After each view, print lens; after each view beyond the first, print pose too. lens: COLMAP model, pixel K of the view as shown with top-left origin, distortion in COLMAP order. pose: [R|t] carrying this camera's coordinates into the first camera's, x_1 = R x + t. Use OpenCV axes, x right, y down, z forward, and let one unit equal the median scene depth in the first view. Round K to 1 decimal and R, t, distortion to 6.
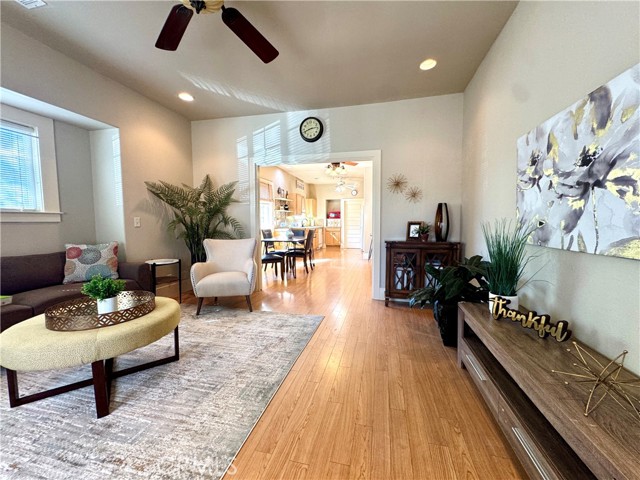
lens RADIAL K [[255.3, 0, 320.2], [0, 255.3, 238.5], [0, 0, 1]] dist [-0.004163, 0.000687]
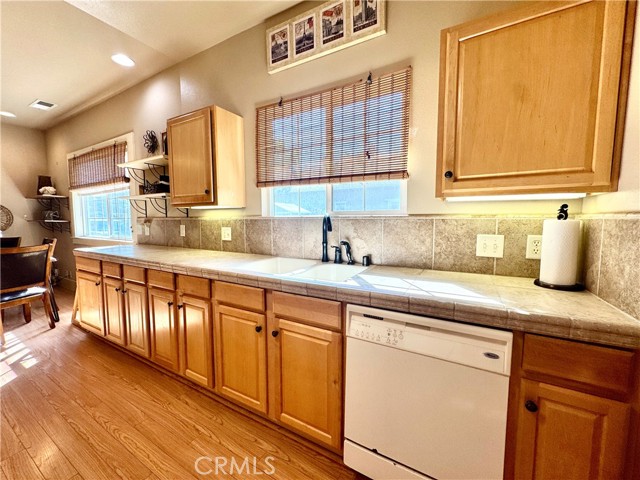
lens RADIAL K [[255.3, 0, 321.8], [0, 255.3, 239.4], [0, 0, 1]] dist [-0.004163, 0.000687]
pose [[-0.275206, 0.084295, -0.957683, 0.375615], [-0.059022, 0.992788, 0.104346, -0.288640], [0.959572, 0.085241, -0.268246, 3.821039]]
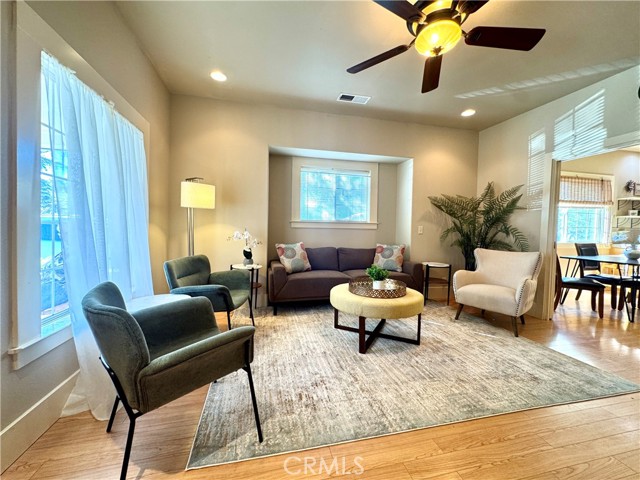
lens RADIAL K [[255.3, 0, 320.4], [0, 255.3, 239.8], [0, 0, 1]] dist [-0.004163, 0.000687]
pose [[0.448485, 0.048597, -0.892468, 0.207572], [-0.075738, 0.996996, 0.016228, -0.000696], [0.890575, 0.060316, 0.450819, 0.012690]]
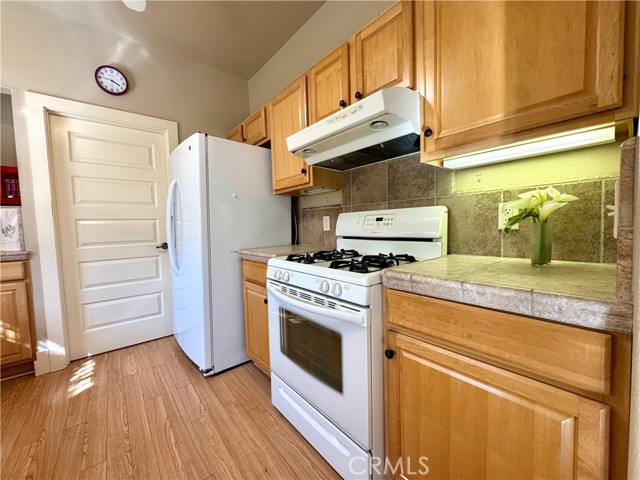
lens RADIAL K [[255.3, 0, 319.7], [0, 255.3, 239.0], [0, 0, 1]] dist [-0.004163, 0.000687]
pose [[0.596265, -0.055696, 0.800853, 0.244235], [0.079251, 0.996801, 0.010319, -0.166504], [-0.798866, 0.057316, 0.598772, 2.966967]]
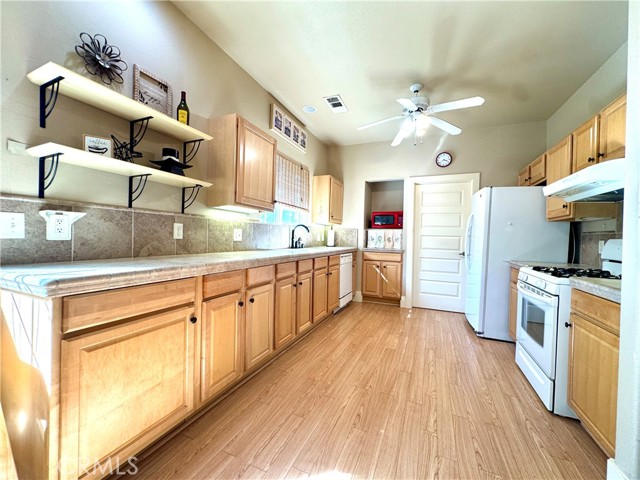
lens RADIAL K [[255.3, 0, 319.6], [0, 255.3, 238.5], [0, 0, 1]] dist [-0.004163, 0.000687]
pose [[0.983717, 0.031311, -0.176973, 0.100072], [-0.042409, 0.997340, -0.059279, -0.143229], [0.174647, 0.065819, 0.982429, 2.423129]]
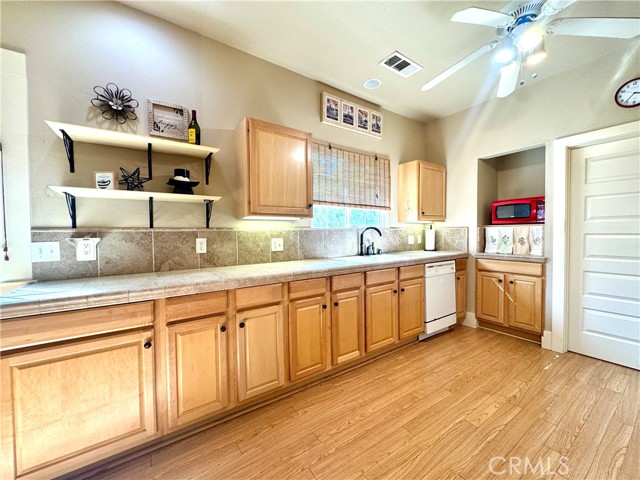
lens RADIAL K [[255.3, 0, 319.8], [0, 255.3, 238.4], [0, 0, 1]] dist [-0.004163, 0.000687]
pose [[0.738954, 0.015407, -0.673579, 0.339434], [-0.037657, 0.999120, -0.018458, -0.209194], [0.672702, 0.039004, 0.738884, 2.732953]]
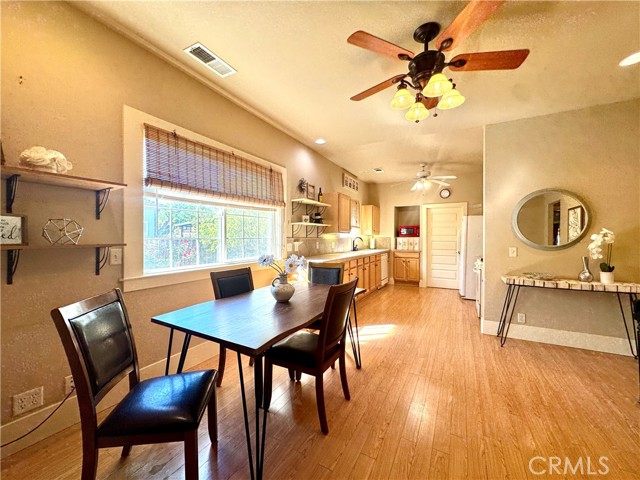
lens RADIAL K [[255.3, 0, 319.7], [0, 255.3, 238.4], [0, 0, 1]] dist [-0.004163, 0.000687]
pose [[0.964705, 0.010397, -0.263127, 0.041157], [-0.025853, 0.998132, -0.055349, -0.142824], [0.262060, 0.060198, 0.963172, 1.440683]]
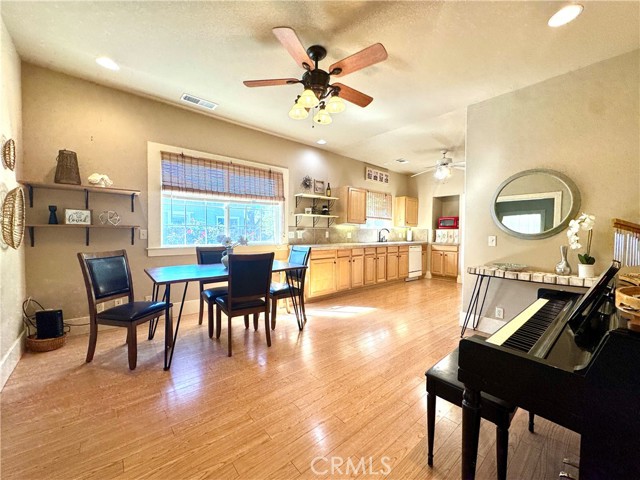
lens RADIAL K [[255.3, 0, 319.8], [0, 255.3, 238.6], [0, 0, 1]] dist [-0.004163, 0.000687]
pose [[0.809943, 0.029568, -0.585762, 0.642518], [-0.052815, 0.998348, -0.022634, -0.115175], [0.584125, 0.049269, 0.810167, 1.501609]]
